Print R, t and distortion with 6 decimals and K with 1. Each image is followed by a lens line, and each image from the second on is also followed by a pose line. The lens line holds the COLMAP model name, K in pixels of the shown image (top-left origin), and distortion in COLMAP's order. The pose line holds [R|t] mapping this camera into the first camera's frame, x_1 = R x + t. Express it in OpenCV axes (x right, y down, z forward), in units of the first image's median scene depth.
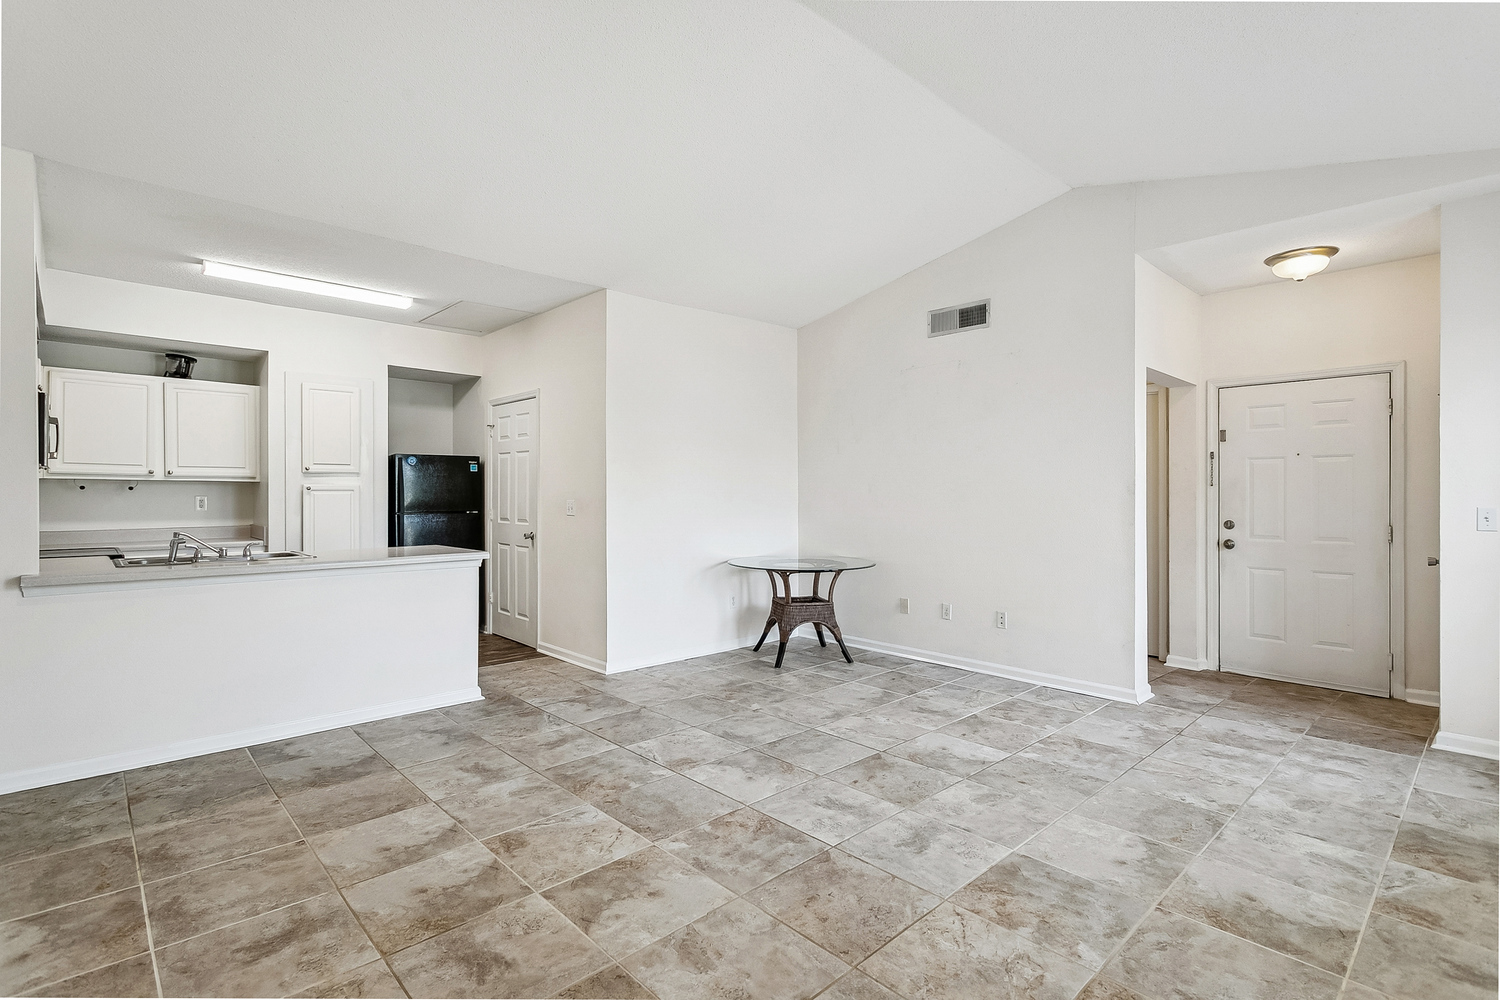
lens RADIAL K [[714.8, 0, 751.9], [0, 714.8, 499.2], [0, 0, 1]] dist [0.002224, 0.001556]
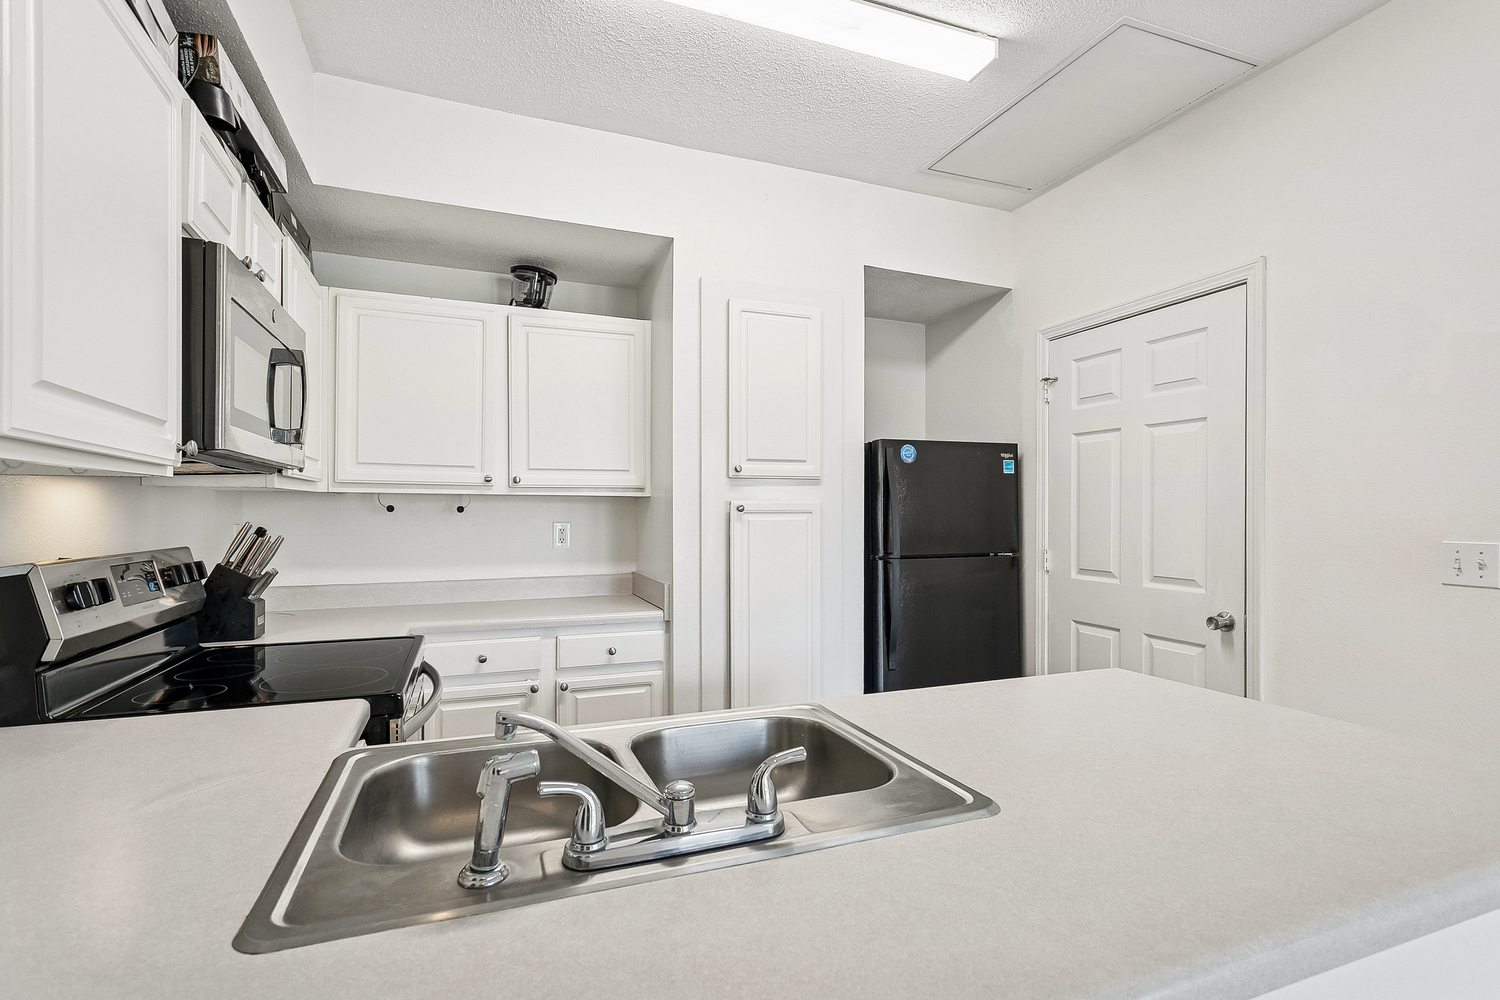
lens RADIAL K [[714.8, 0, 753.7], [0, 714.8, 518.4], [0, 0, 1]] dist [0.002224, 0.001556]
pose [[0.929799, 0.003679, -0.368050, -0.640252], [-0.003310, 0.999993, 0.001634, -0.013669], [0.368054, -0.000301, 0.929805, 0.807879]]
